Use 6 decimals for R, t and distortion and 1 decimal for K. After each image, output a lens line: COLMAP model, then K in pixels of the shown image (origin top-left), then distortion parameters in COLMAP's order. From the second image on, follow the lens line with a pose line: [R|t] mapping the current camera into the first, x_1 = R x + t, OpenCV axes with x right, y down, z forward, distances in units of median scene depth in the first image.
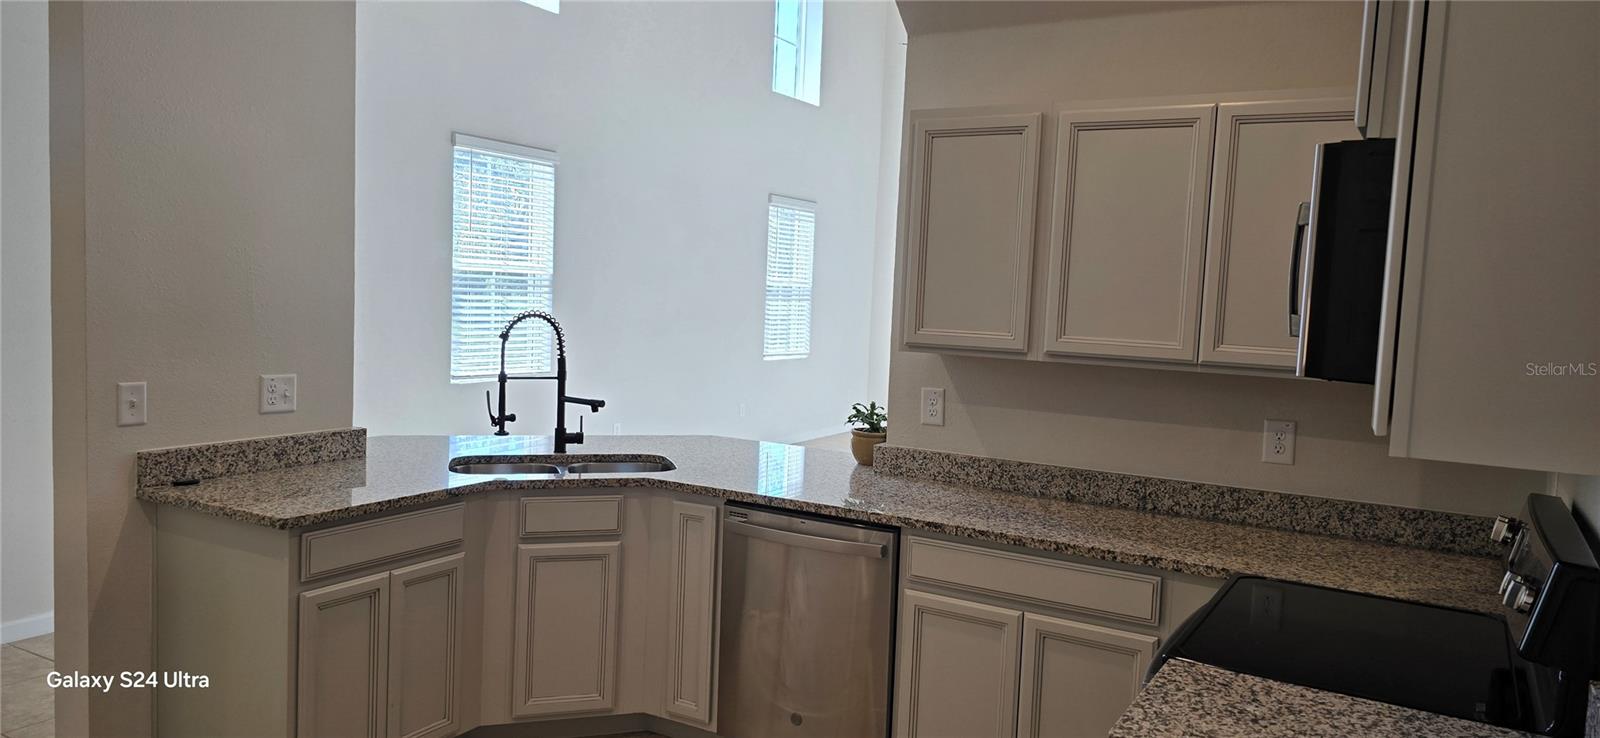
lens RADIAL K [[1066.5, 0, 793.0], [0, 1066.5, 375.2], [0, 0, 1]] dist [0.085115, -0.080775]
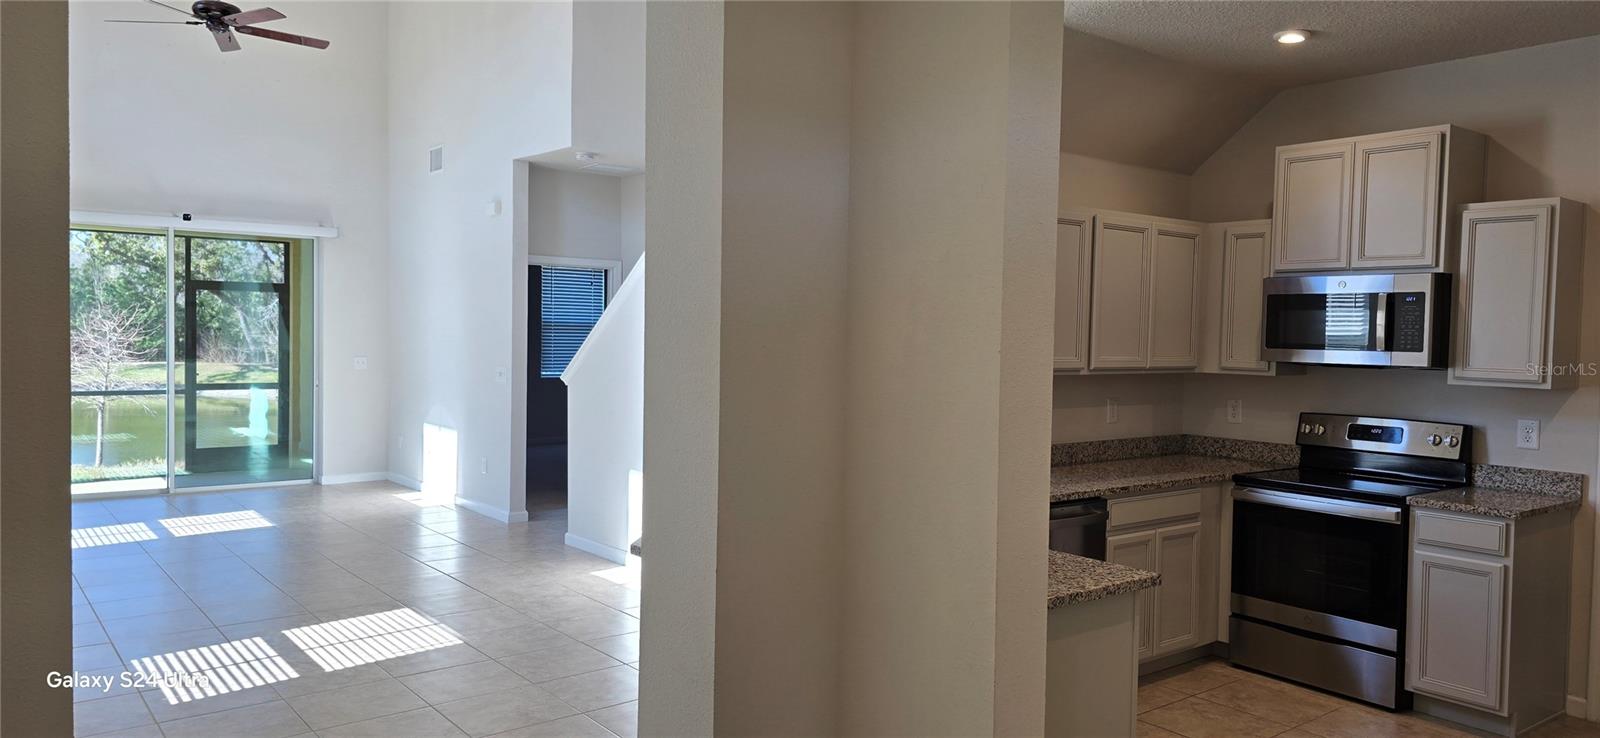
lens RADIAL K [[1066.5, 0, 813.0], [0, 1066.5, 364.1], [0, 0, 1]] dist [0.085115, -0.080775]
pose [[0.365554, -0.060173, 0.928843, -1.139908], [0.070934, 0.996807, 0.036659, -0.095365], [-0.928083, 0.052486, 0.368655, 0.681935]]
